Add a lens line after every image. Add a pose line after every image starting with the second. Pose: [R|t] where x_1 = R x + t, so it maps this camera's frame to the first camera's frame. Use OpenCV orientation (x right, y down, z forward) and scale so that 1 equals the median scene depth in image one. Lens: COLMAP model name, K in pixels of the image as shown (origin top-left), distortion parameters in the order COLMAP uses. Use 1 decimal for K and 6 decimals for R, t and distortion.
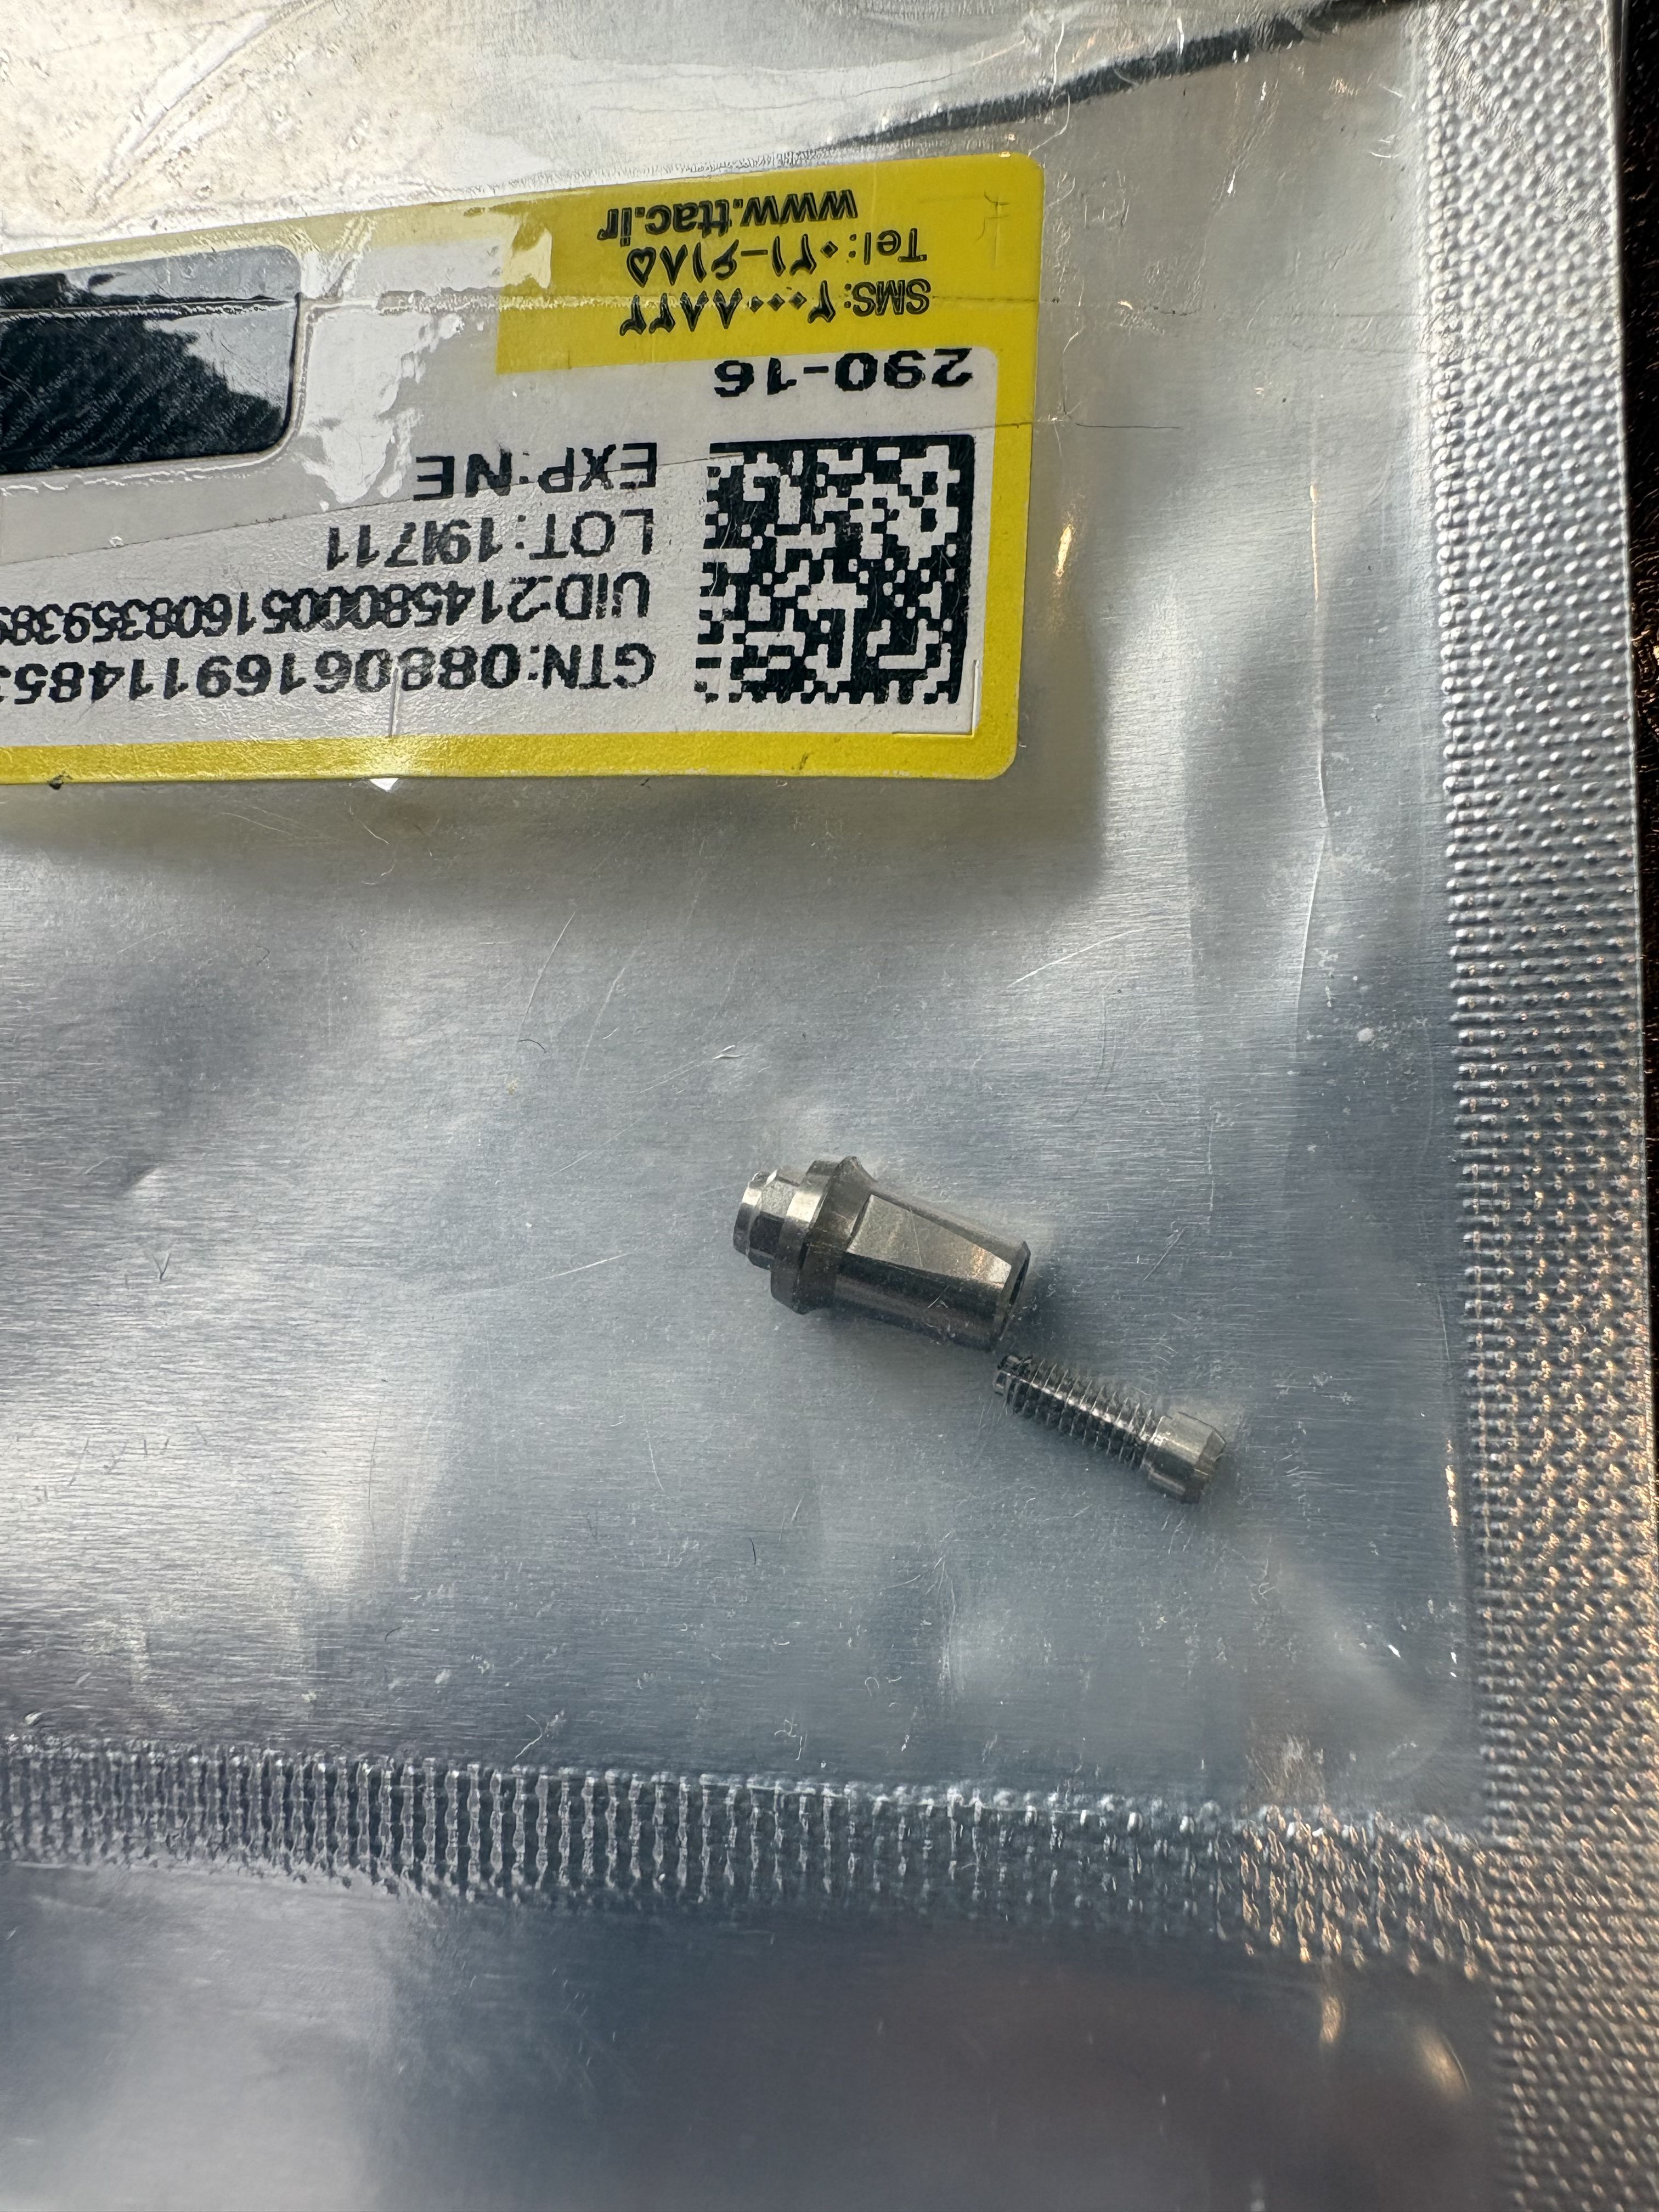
lens RADIAL K [[1636.7, 0, 829.5], [0, 1636.7, 1106.0], [0, 0, 1]] dist [0.044304, -0.066655]
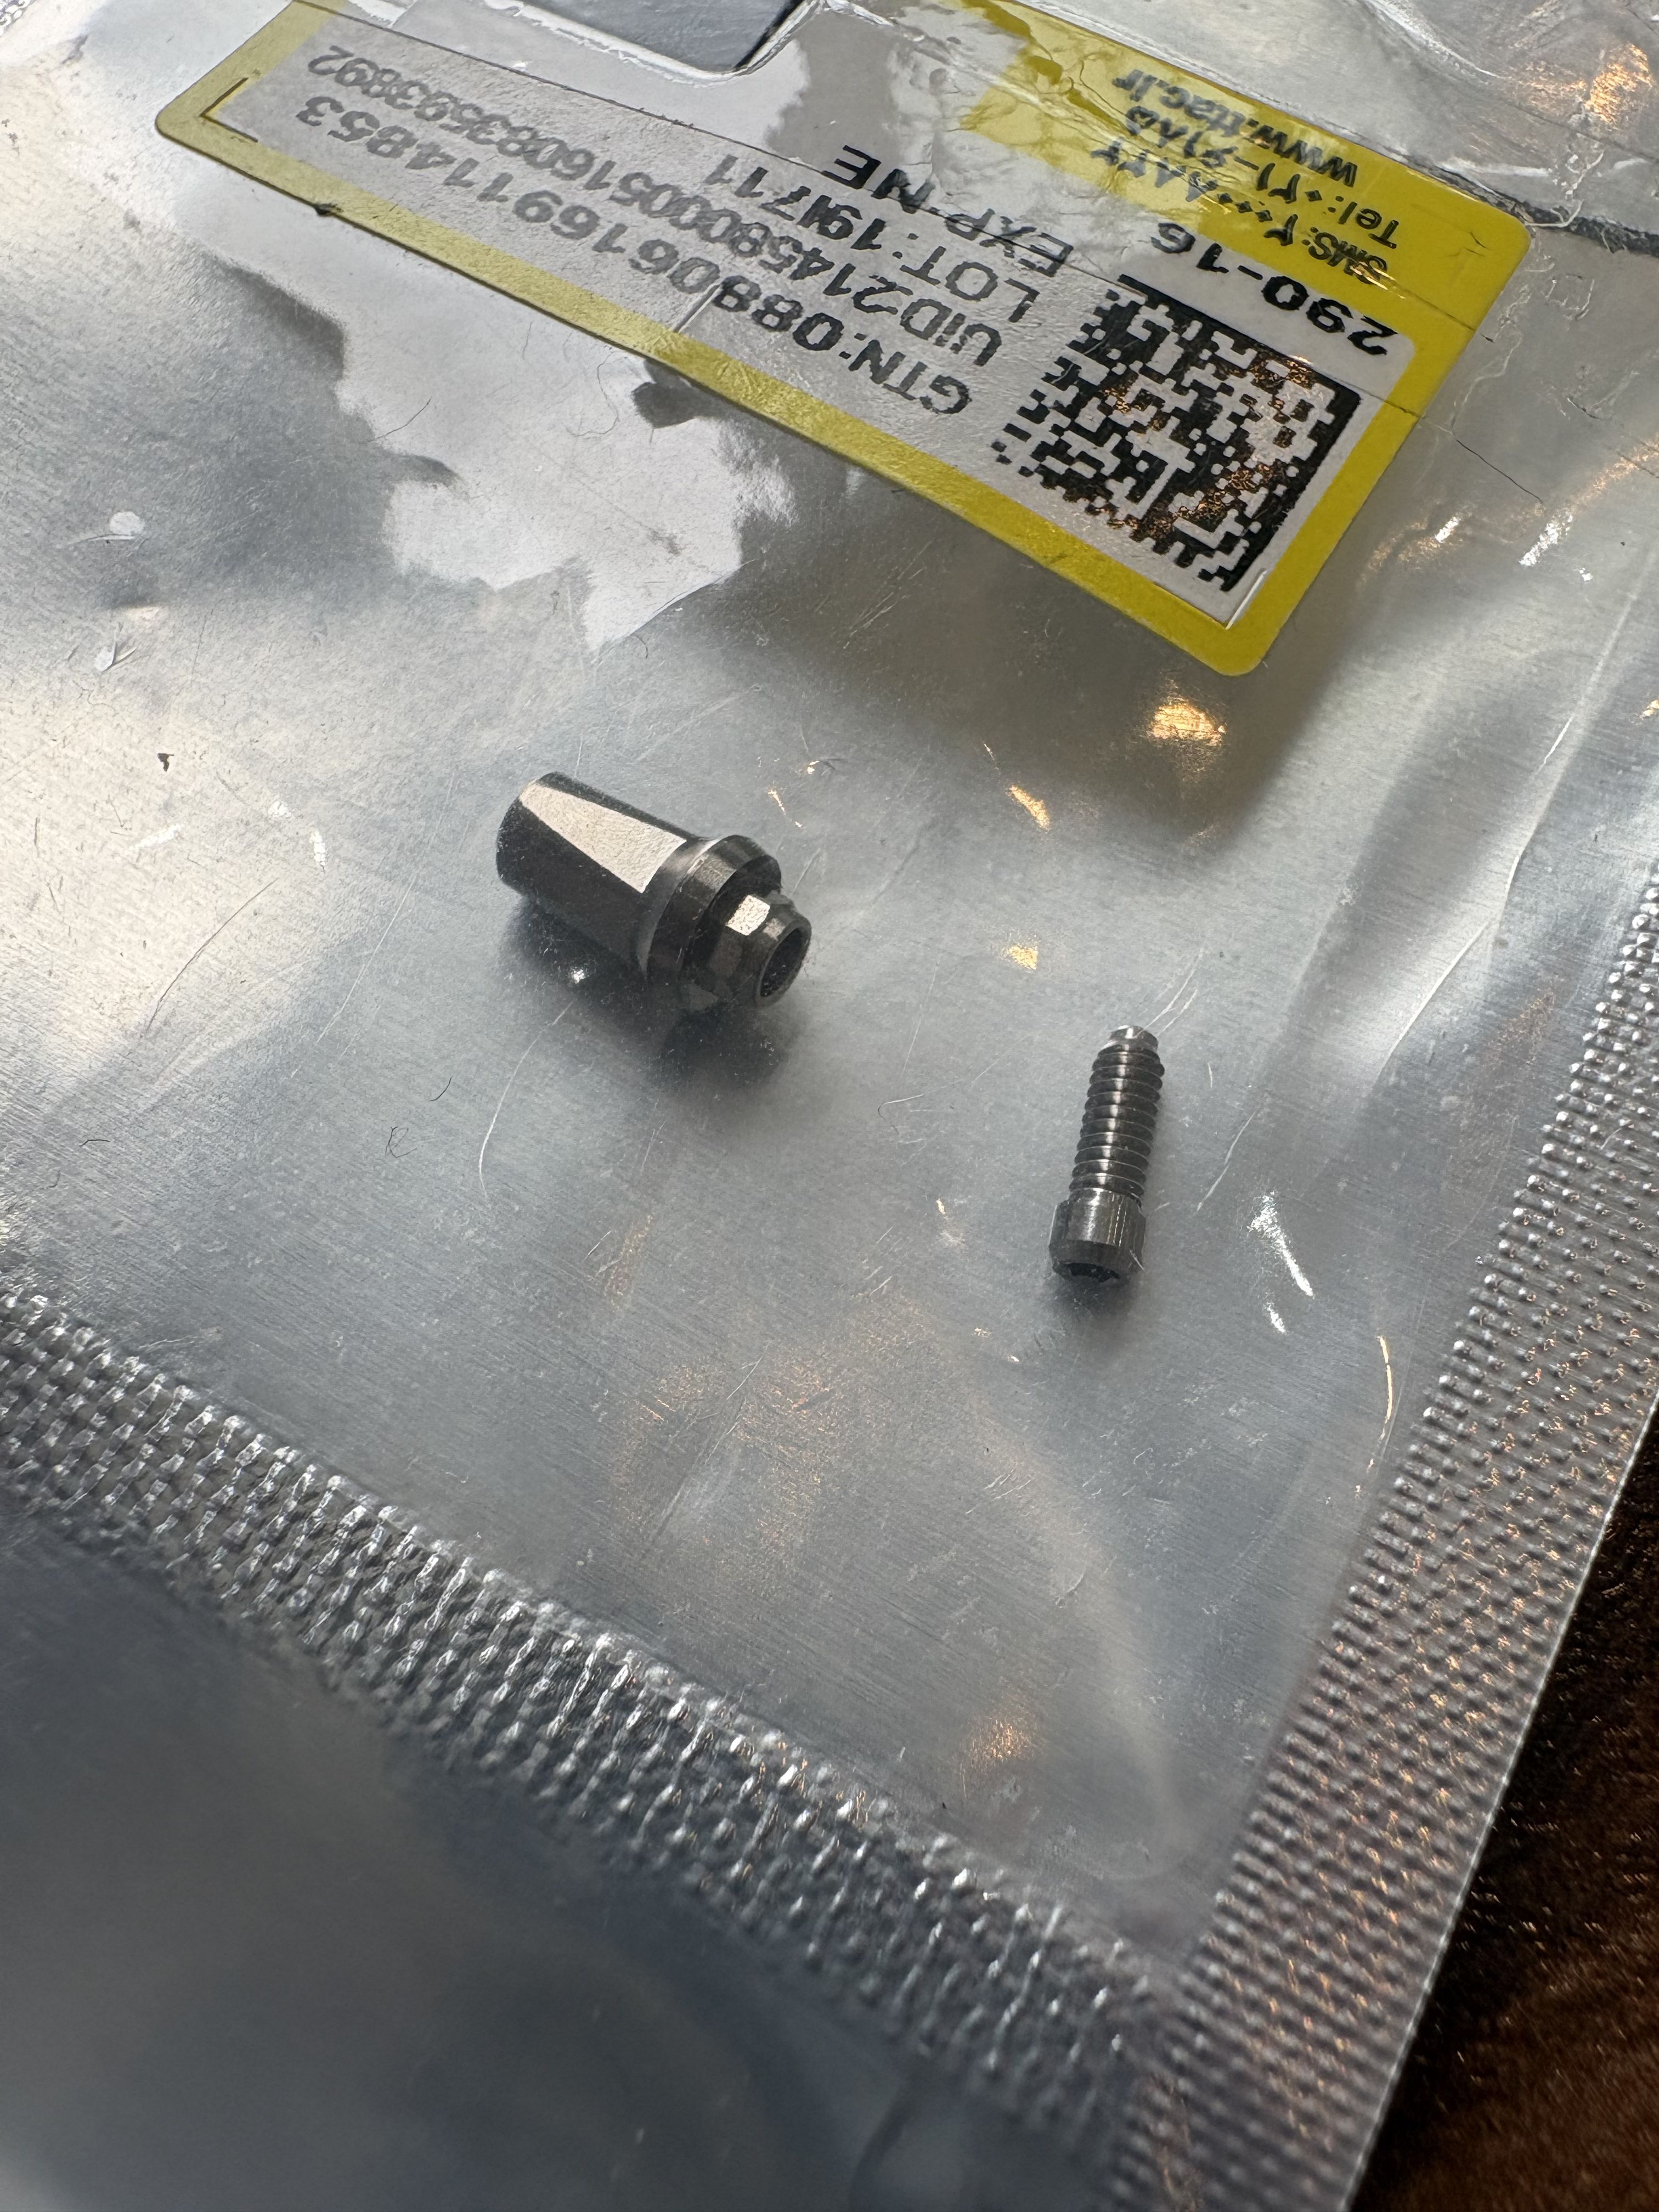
lens RADIAL K [[1636.7, 0, 829.5], [0, 1636.7, 1106.0], [0, 0, 1]] dist [0.044304, -0.066655]
pose [[0.850782, 0.524076, 0.038914, 0.000501], [-0.503059, 0.833601, -0.228125, 0.323095], [-0.151994, 0.174509, 0.972854, 0.162232]]
